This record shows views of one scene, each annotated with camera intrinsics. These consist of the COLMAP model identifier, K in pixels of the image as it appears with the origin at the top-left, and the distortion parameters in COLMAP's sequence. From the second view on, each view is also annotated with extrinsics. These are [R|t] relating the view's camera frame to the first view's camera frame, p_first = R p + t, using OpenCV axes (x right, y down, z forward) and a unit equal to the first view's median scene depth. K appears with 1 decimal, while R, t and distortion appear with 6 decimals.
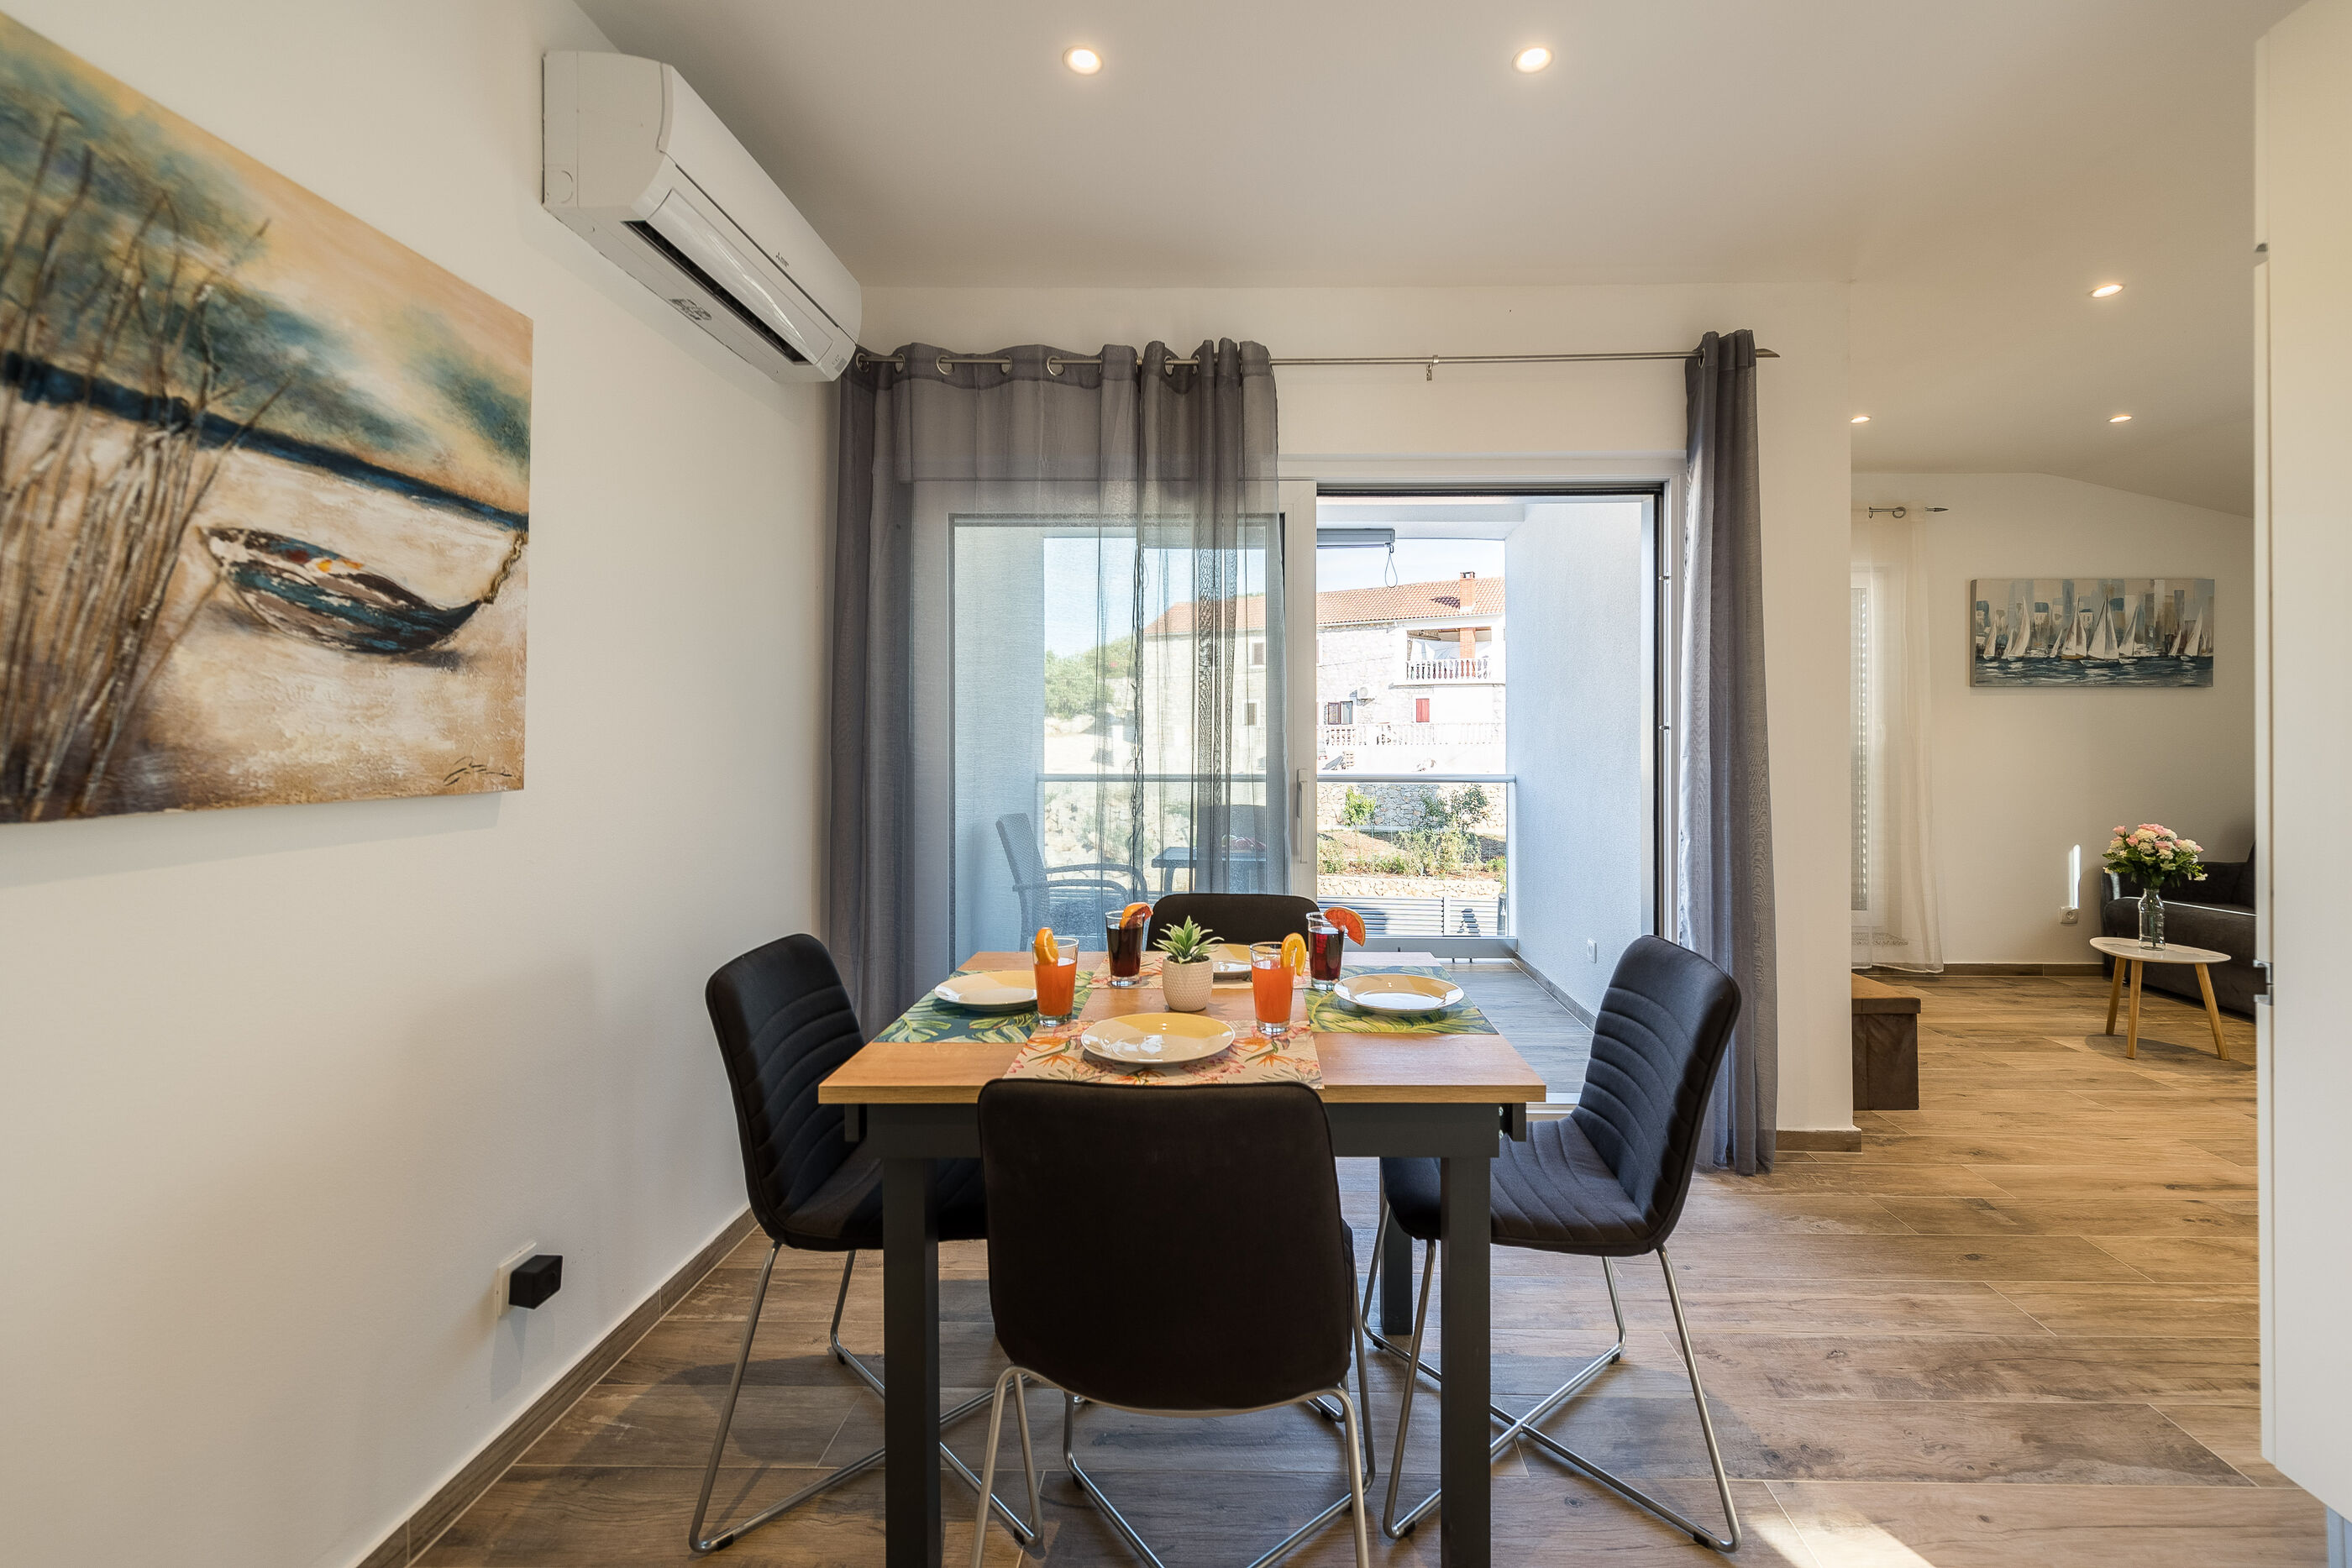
lens RADIAL K [[940.4, 0, 1259.2], [0, 940.4, 733.5], [0, 0, 1]] dist [0.010326, -0.003009]
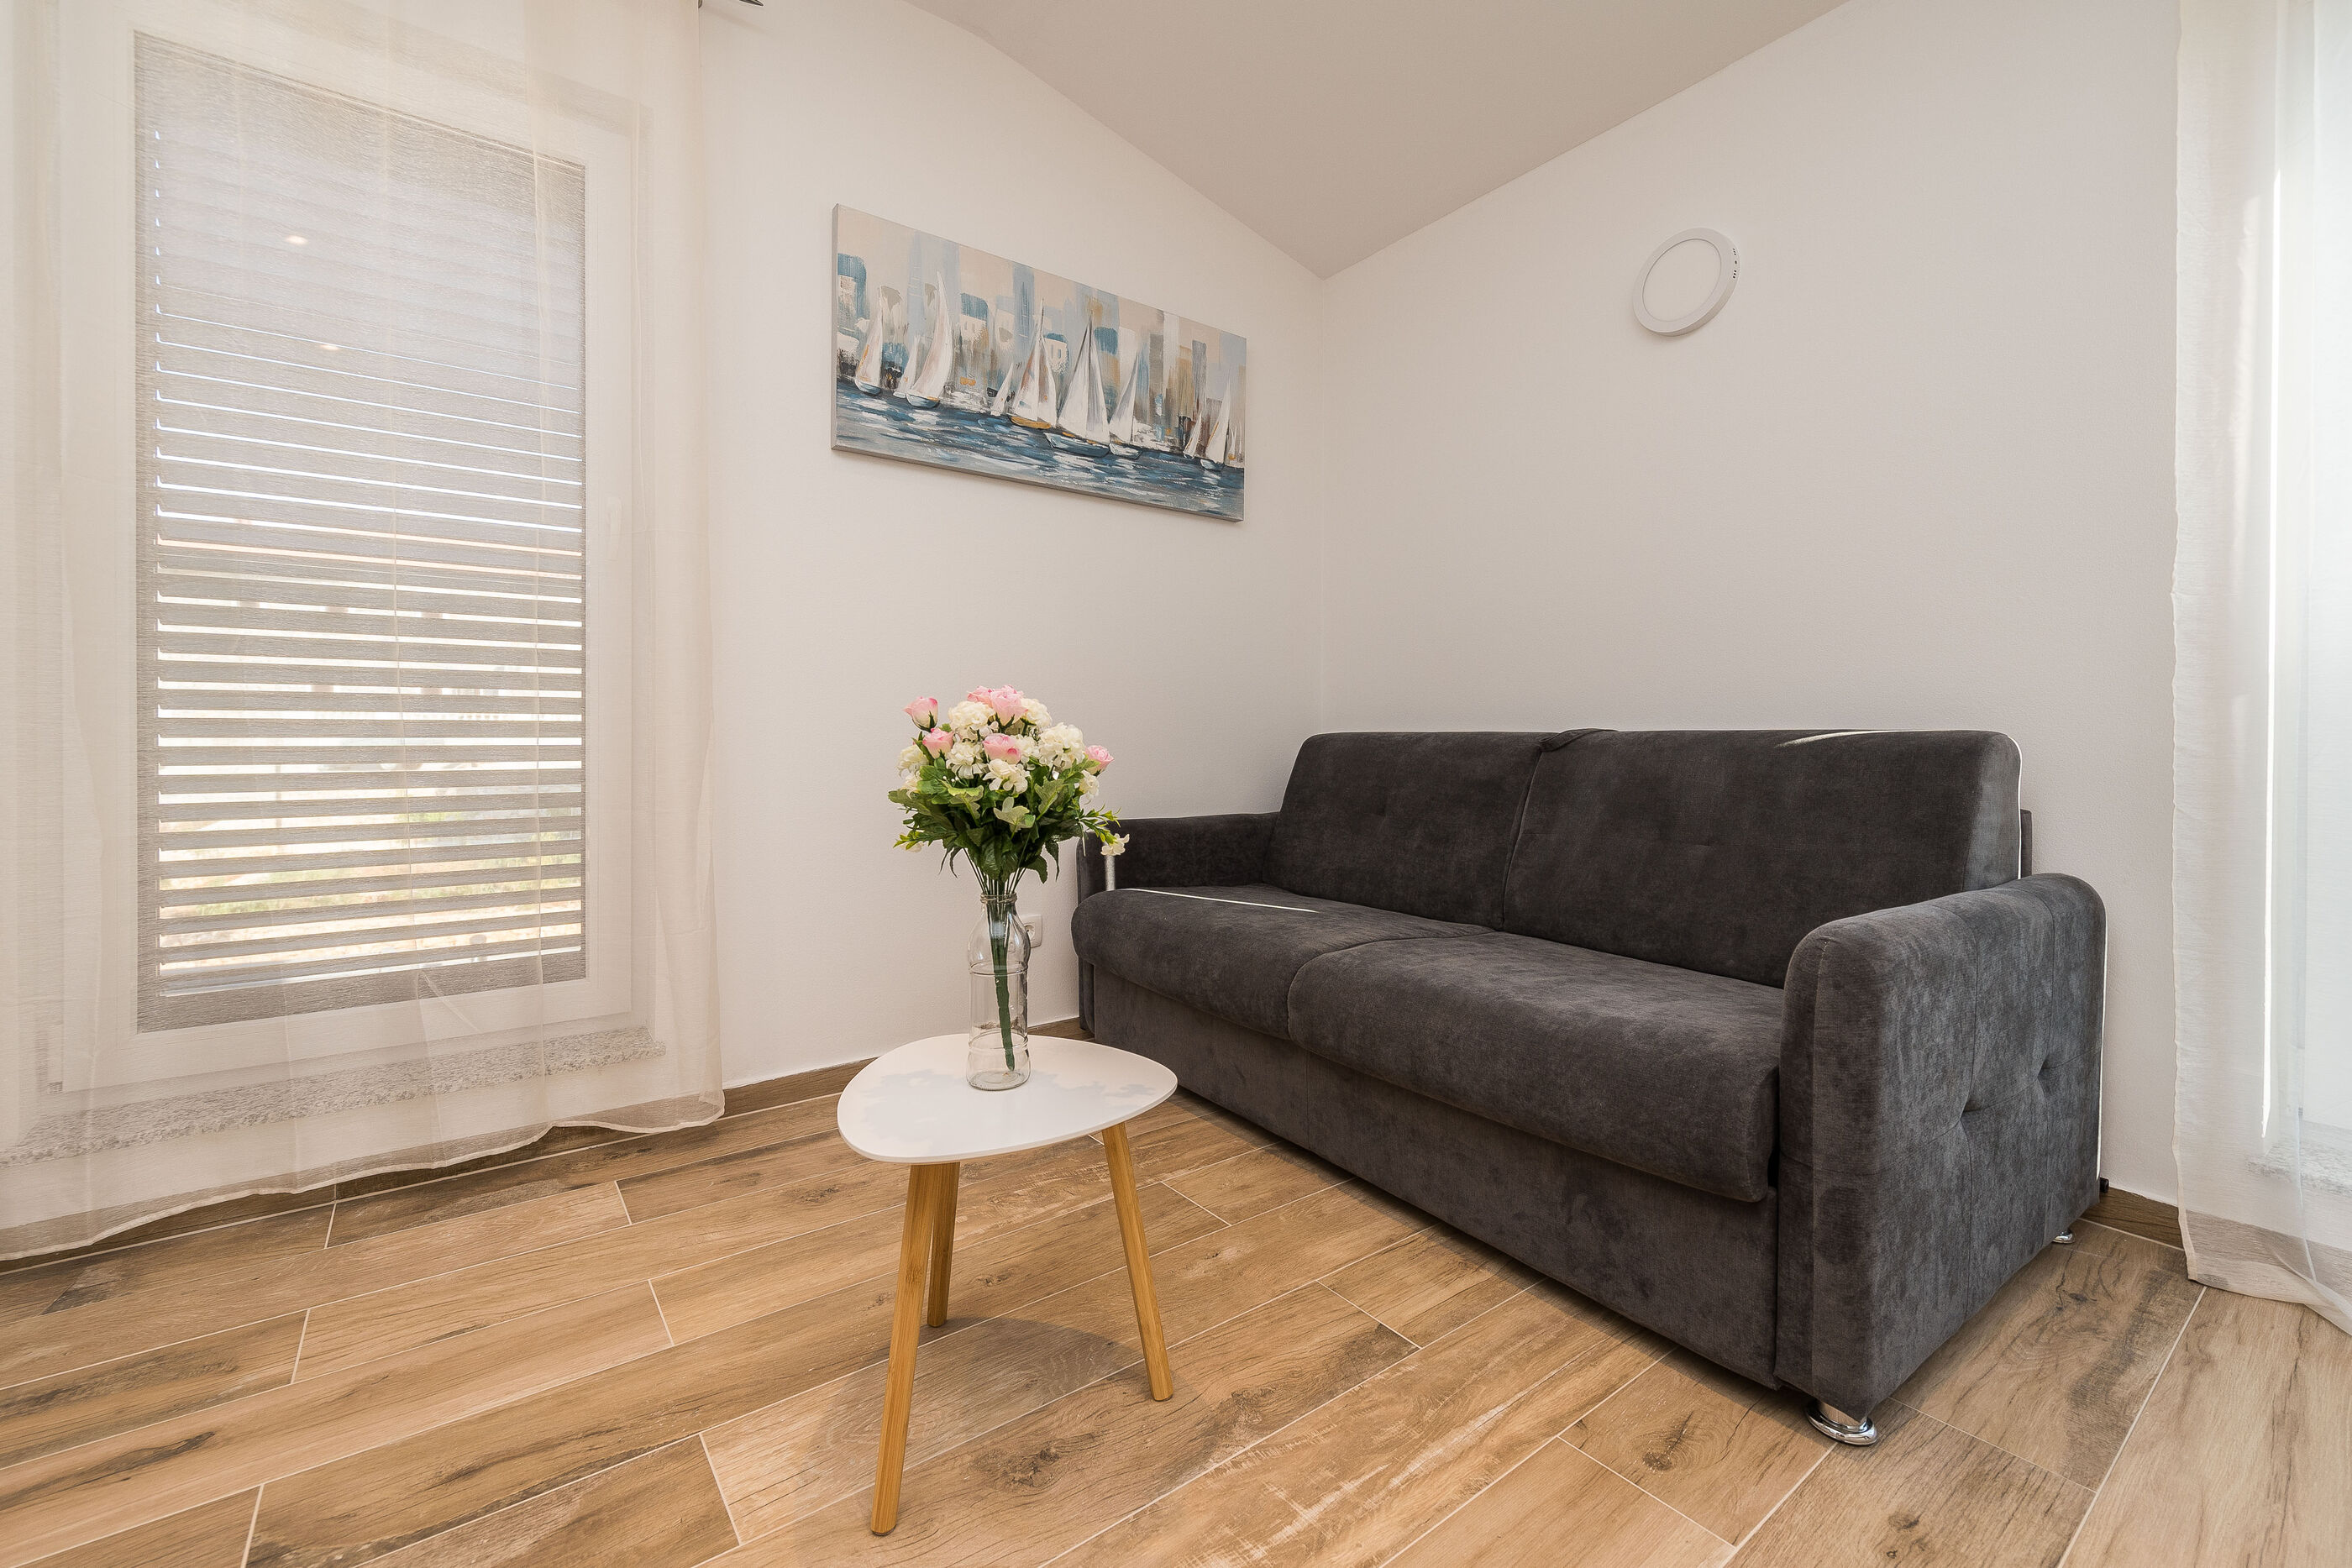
lens RADIAL K [[940.4, 0, 1163.8], [0, 940.4, 754.2], [0, 0, 1]] dist [0.010326, -0.003009]
pose [[0.810710, -0.008725, 0.585383, 1.716270], [0.001870, 0.999922, 0.012314, 0.243939], [-0.585445, -0.008888, 0.810663, 1.524910]]
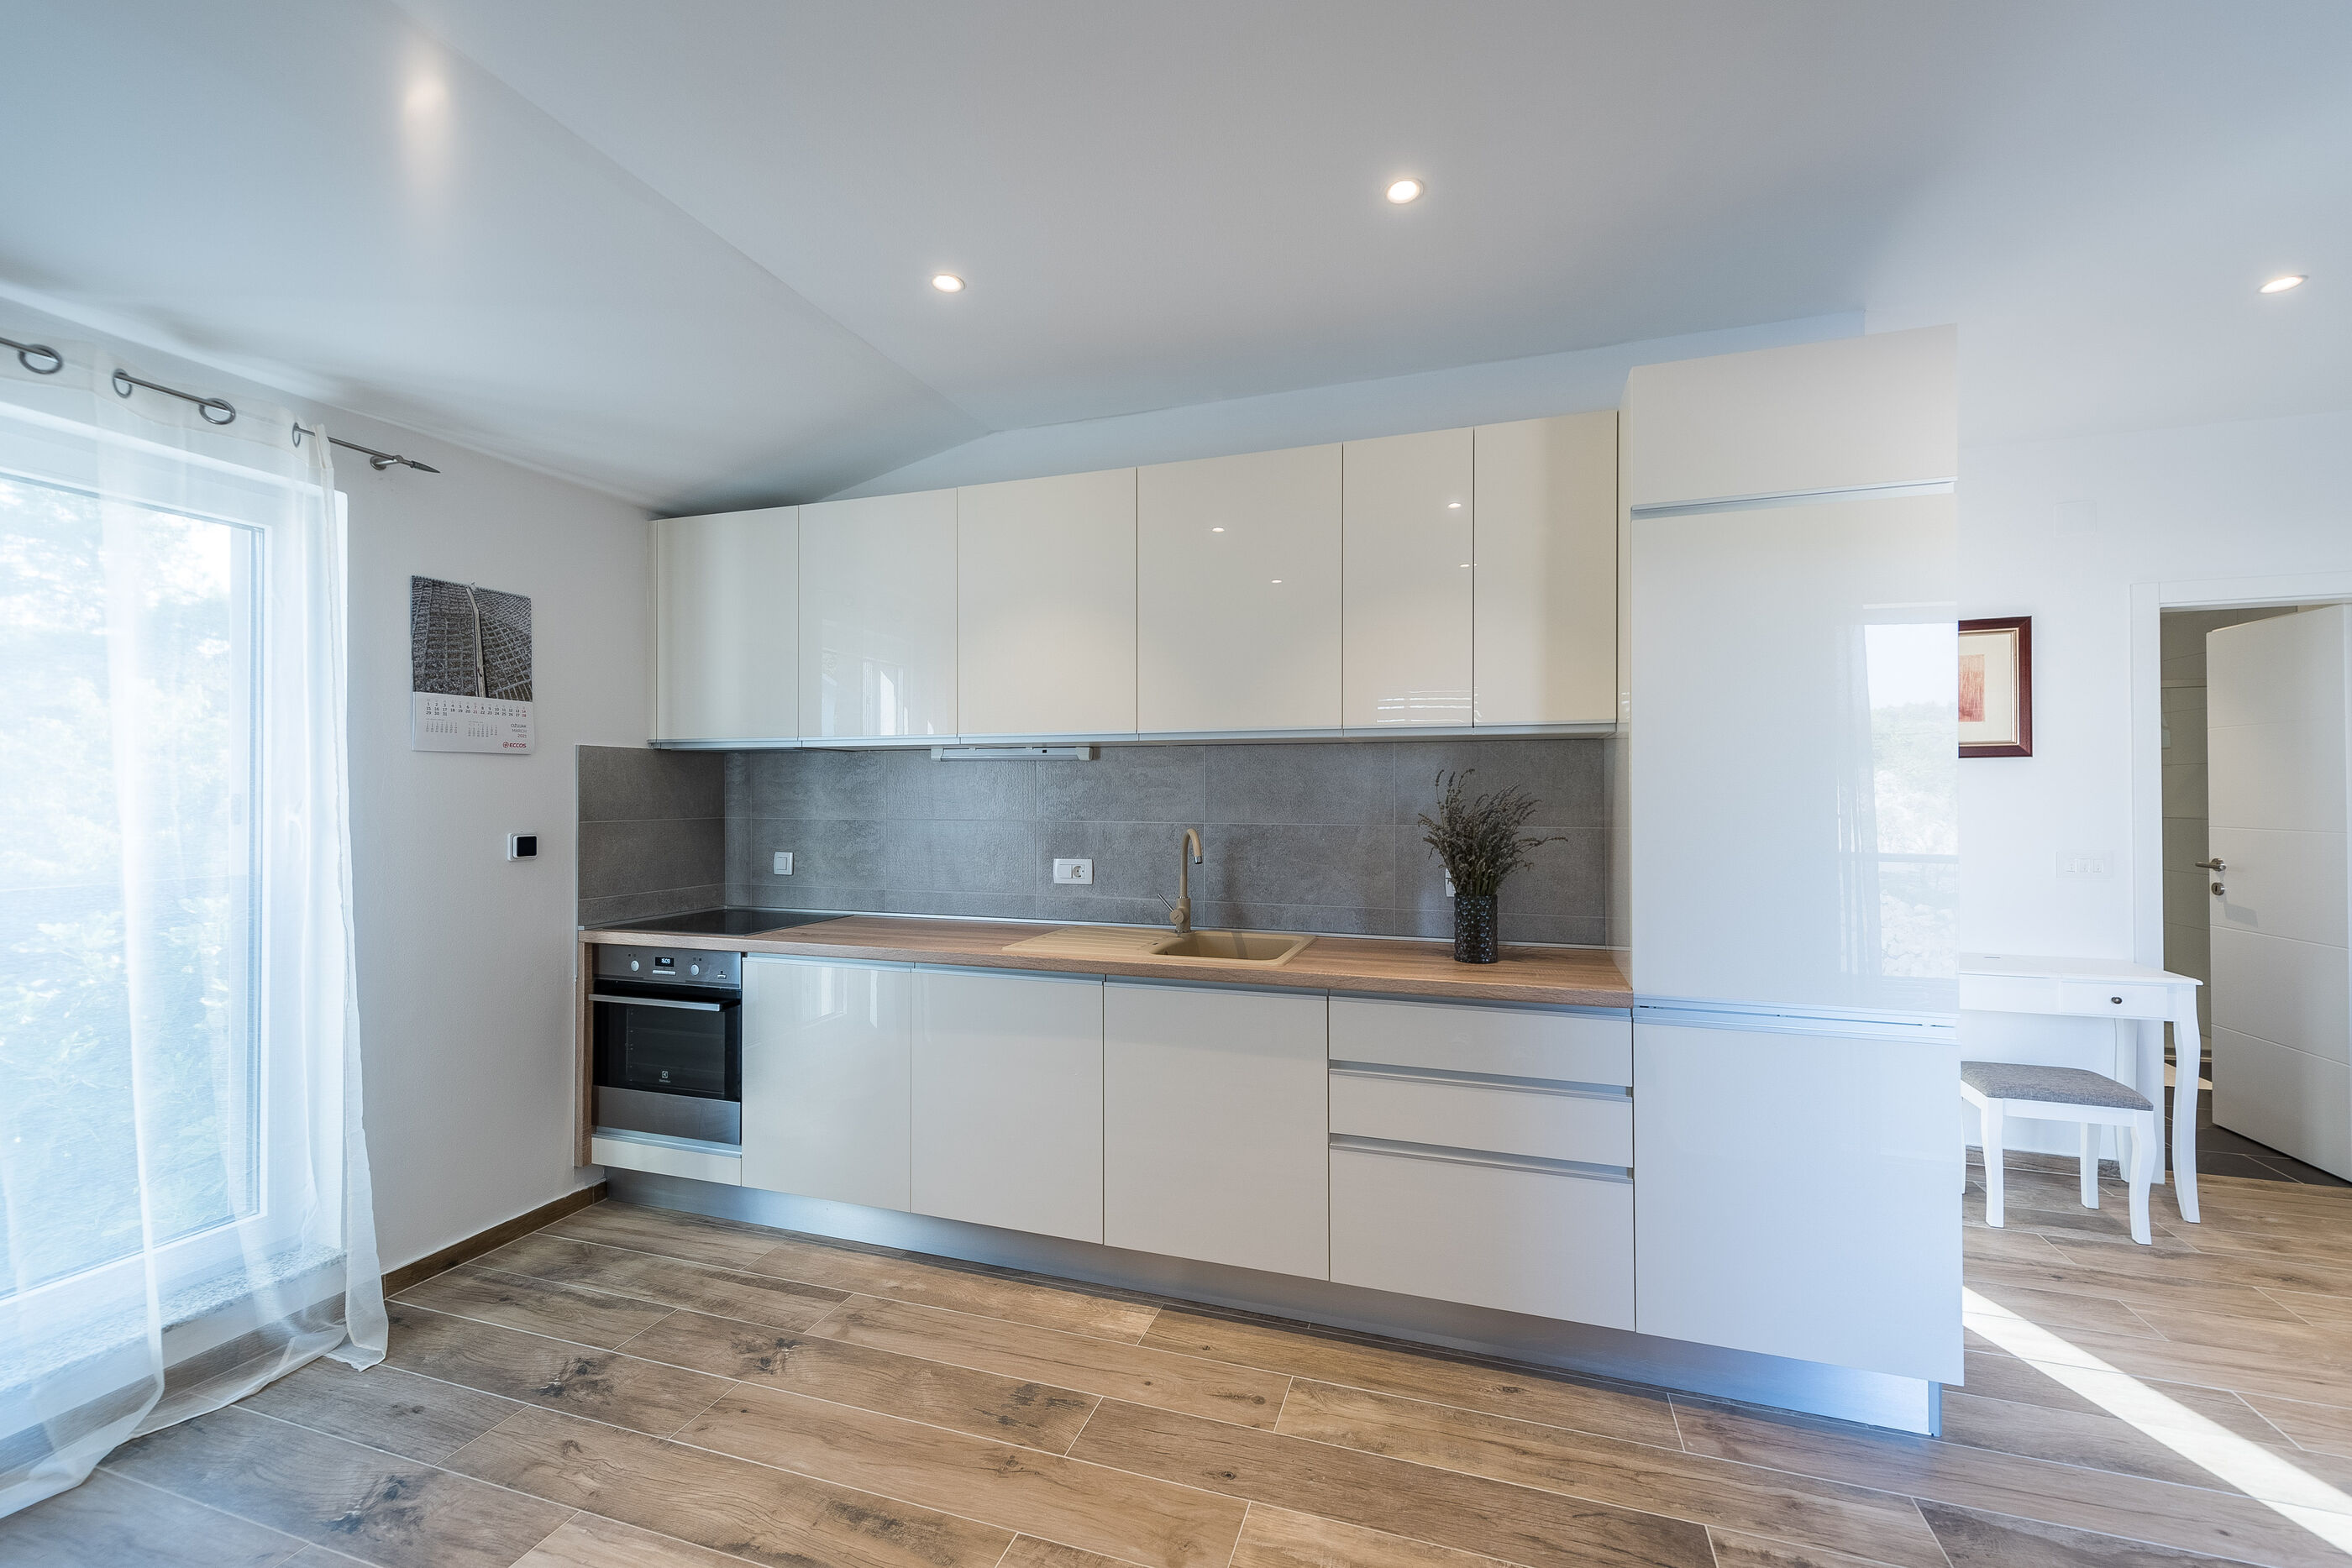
lens RADIAL K [[940.4, 0, 1201.8], [0, 940.4, 790.4], [0, 0, 1]] dist [0.010326, -0.003009]
pose [[-0.956363, 0.001714, 0.292175, 1.362682], [-0.000420, 0.999974, -0.007242, -0.051660], [-0.292180, -0.007048, -0.956338, 2.087991]]
